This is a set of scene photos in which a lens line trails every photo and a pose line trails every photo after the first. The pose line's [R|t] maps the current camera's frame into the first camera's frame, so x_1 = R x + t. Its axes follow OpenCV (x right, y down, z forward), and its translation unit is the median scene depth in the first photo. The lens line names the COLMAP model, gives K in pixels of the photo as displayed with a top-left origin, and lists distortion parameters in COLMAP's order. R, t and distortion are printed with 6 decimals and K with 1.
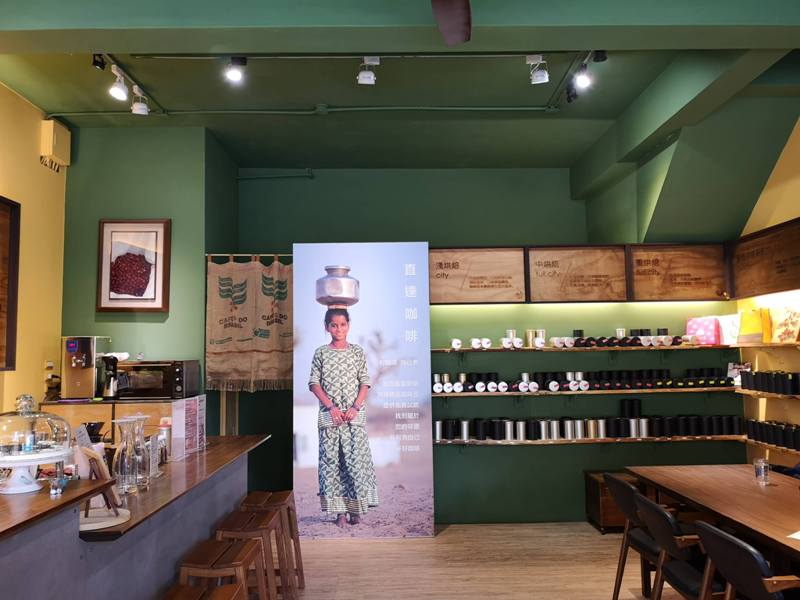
lens RADIAL K [[630.1, 0, 400.5], [0, 630.1, 301.0], [0, 0, 1]] dist [0.052908, -0.038628]
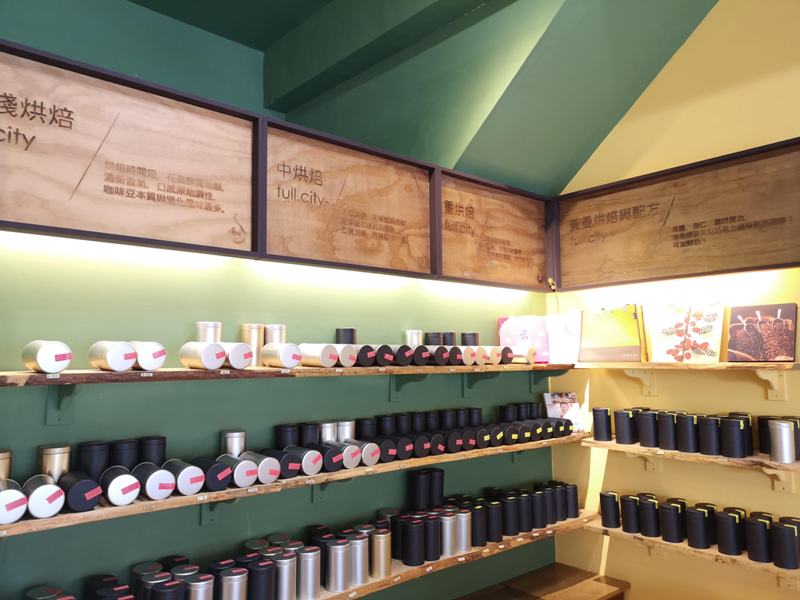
lens RADIAL K [[630.1, 0, 413.9], [0, 630.1, 294.2], [0, 0, 1]] dist [0.052908, -0.038628]
pose [[0.756499, 0.080349, 0.649041, 0.017096], [-0.060349, 0.996766, -0.053056, 0.042682], [-0.651205, 0.000968, 0.758901, 0.631158]]
